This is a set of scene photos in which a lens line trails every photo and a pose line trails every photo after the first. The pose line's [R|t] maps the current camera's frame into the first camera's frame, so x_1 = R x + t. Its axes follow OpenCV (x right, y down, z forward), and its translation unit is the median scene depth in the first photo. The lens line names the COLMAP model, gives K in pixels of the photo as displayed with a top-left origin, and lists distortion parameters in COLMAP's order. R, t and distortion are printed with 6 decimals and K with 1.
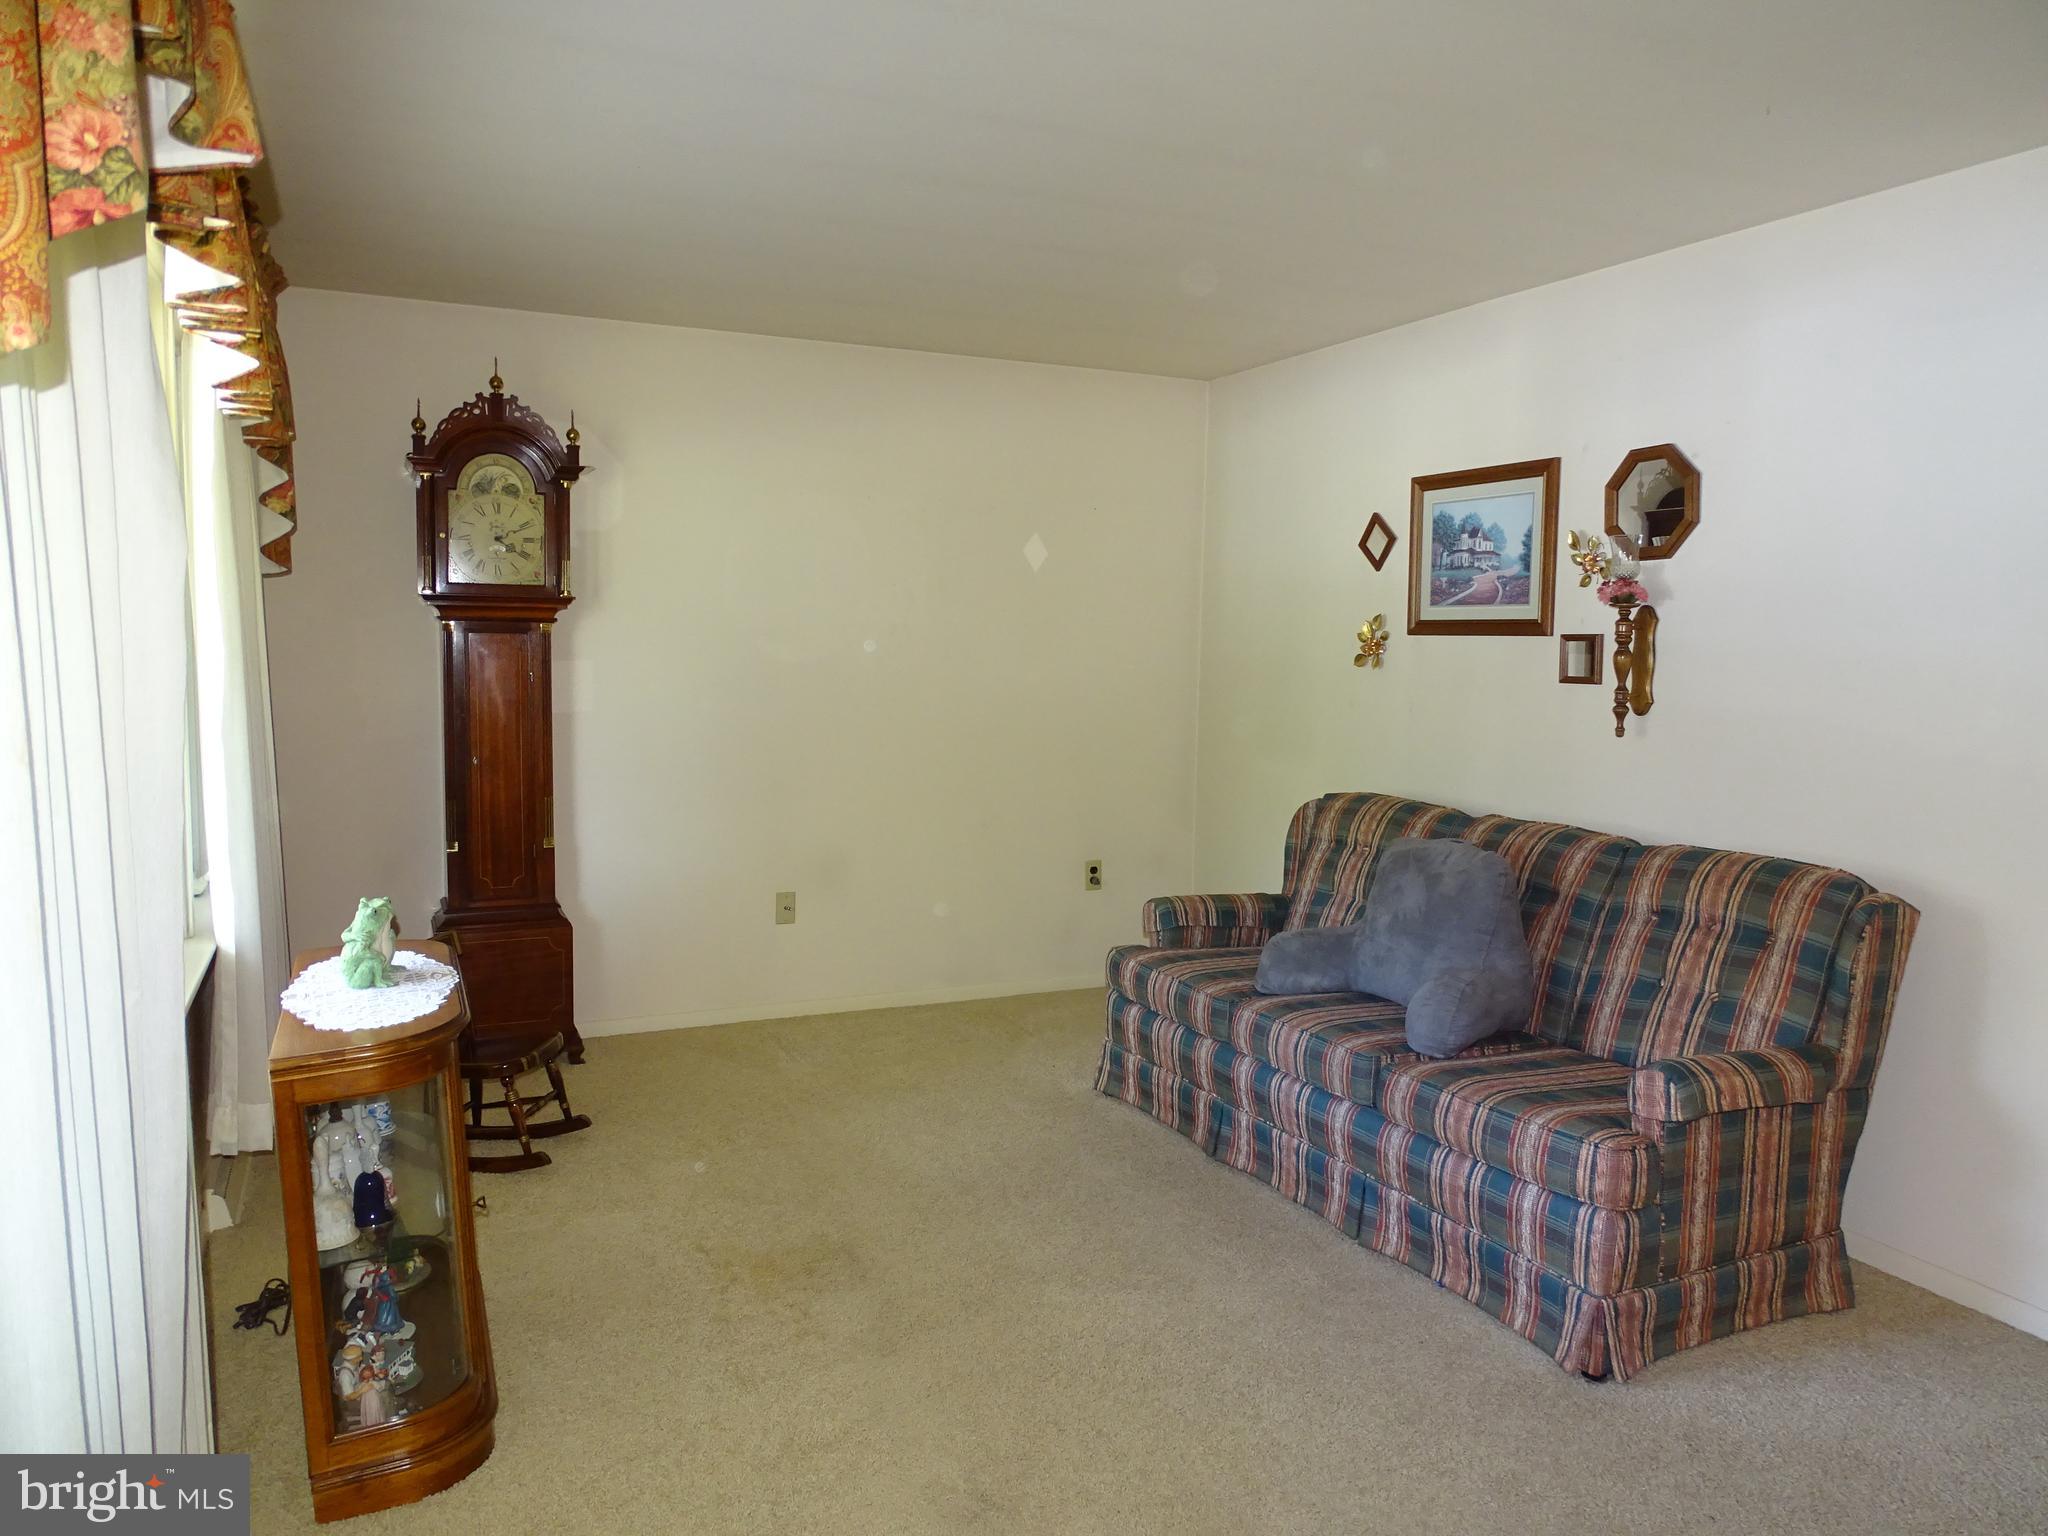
lens RADIAL K [[1458.2, 0, 1025.4], [0, 1458.2, 764.4], [0, 0, 1]] dist [0.020548, -0.007695]
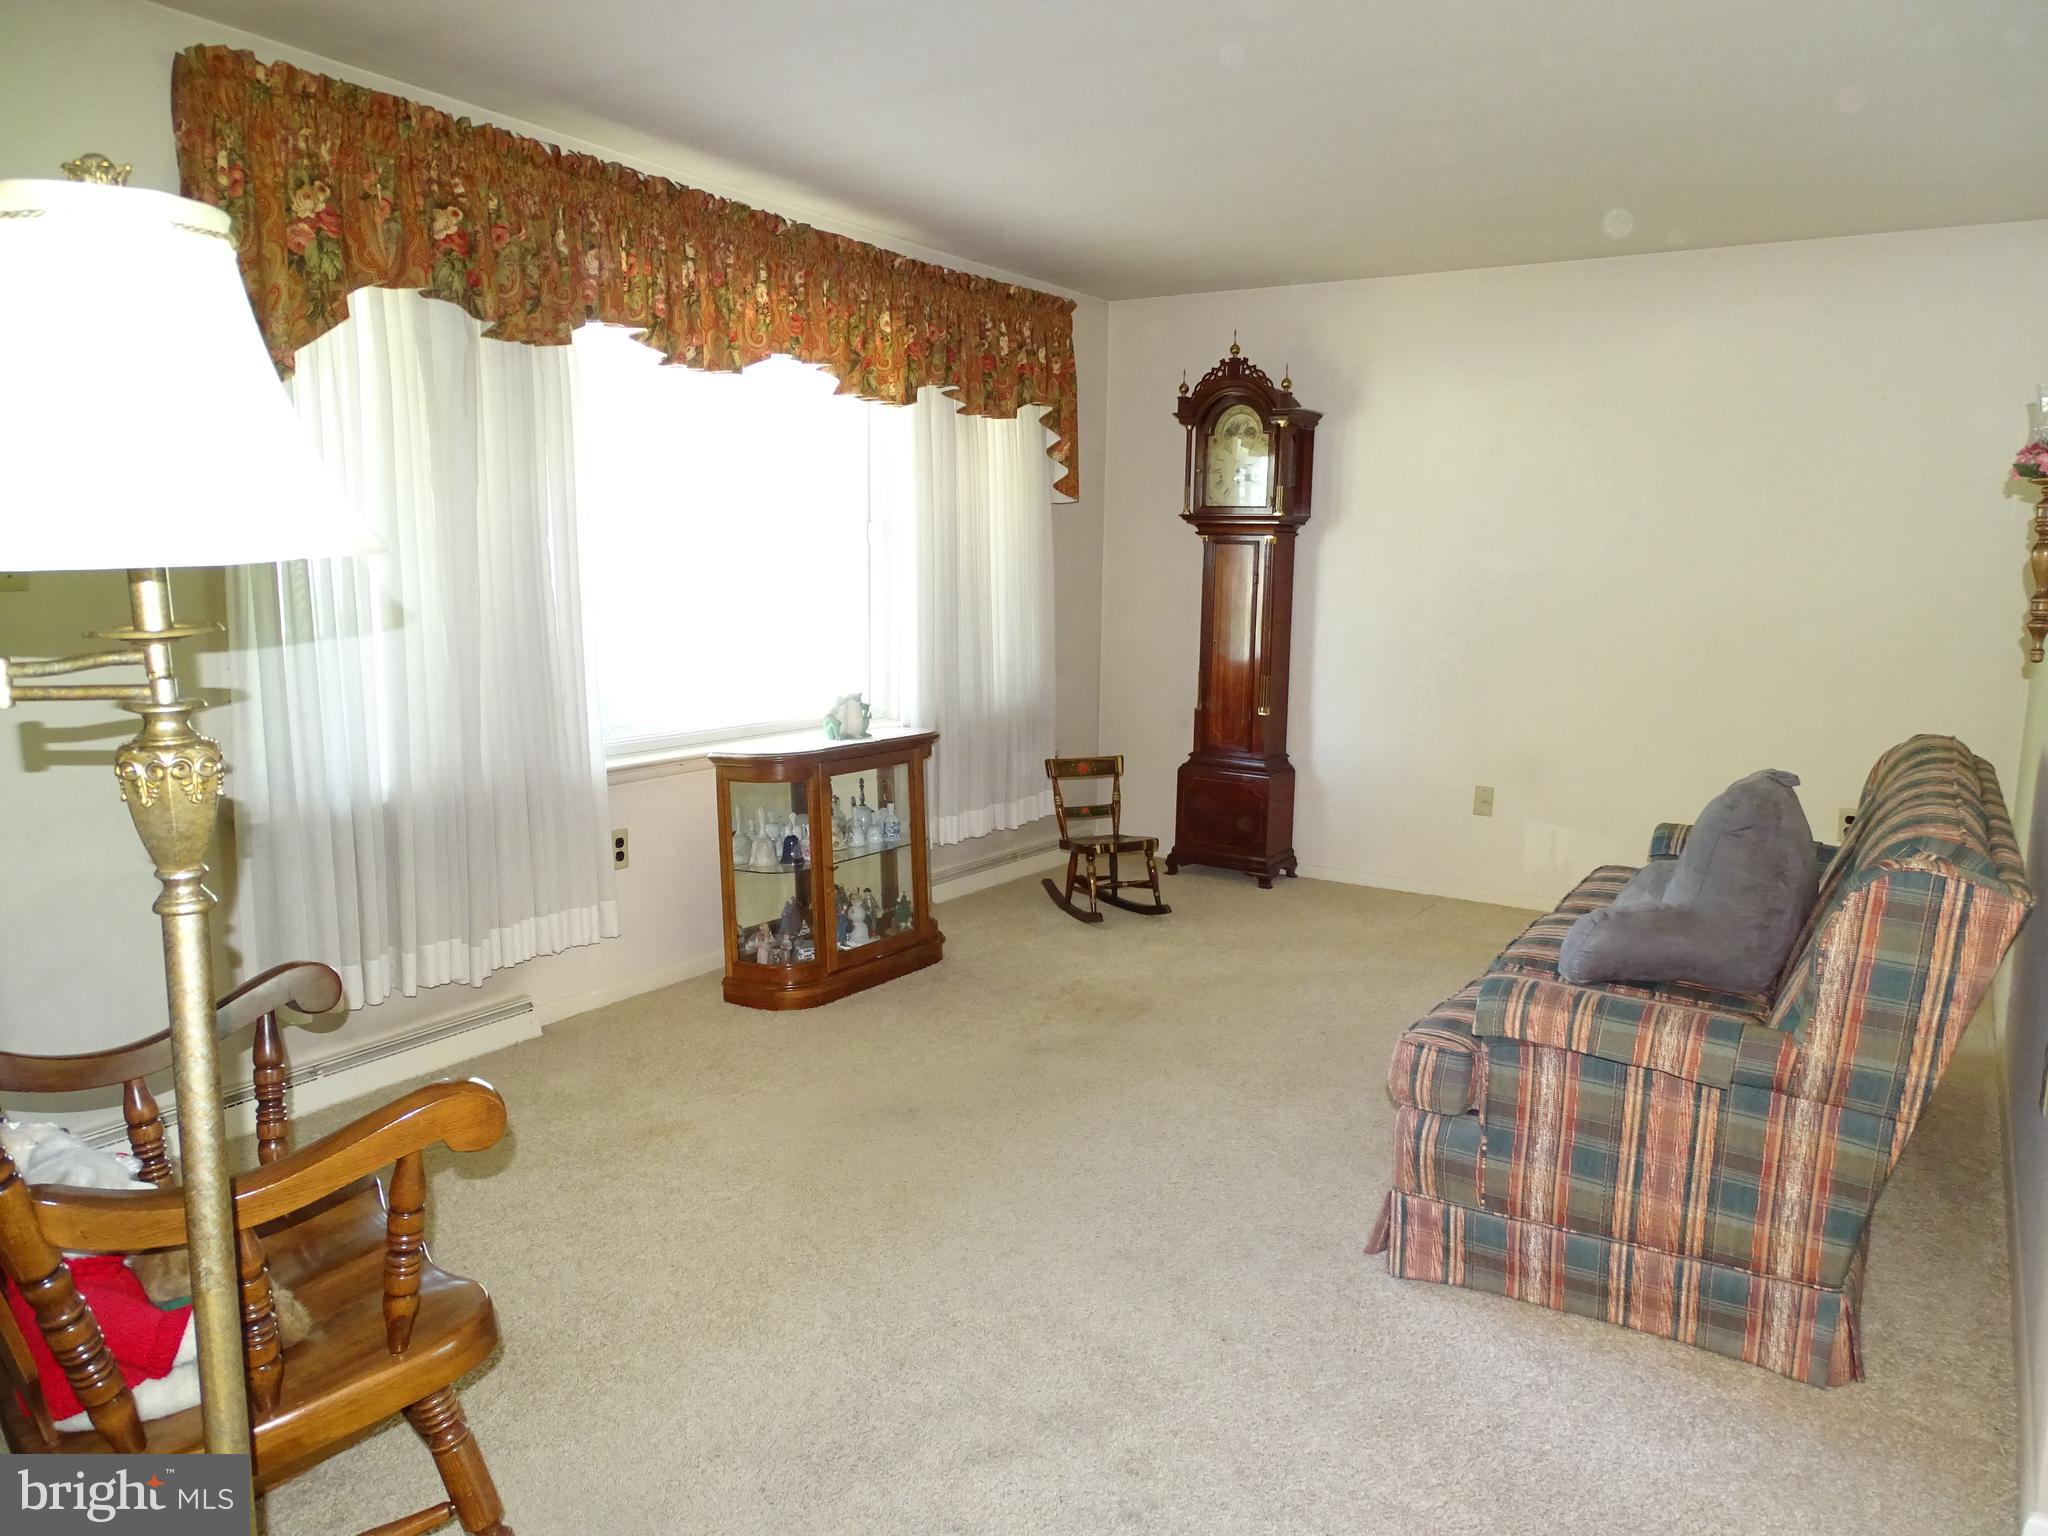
lens RADIAL K [[1453.0, 0, 1032.5], [0, 1453.0, 764.7], [0, 0, 1]] dist [-0.007321, 0.003724]
pose [[0.532111, 0.114994, -0.838829, 0.676074], [-0.085520, 0.992967, 0.081875, 0.014606], [0.842344, 0.028170, 0.538203, 0.170601]]
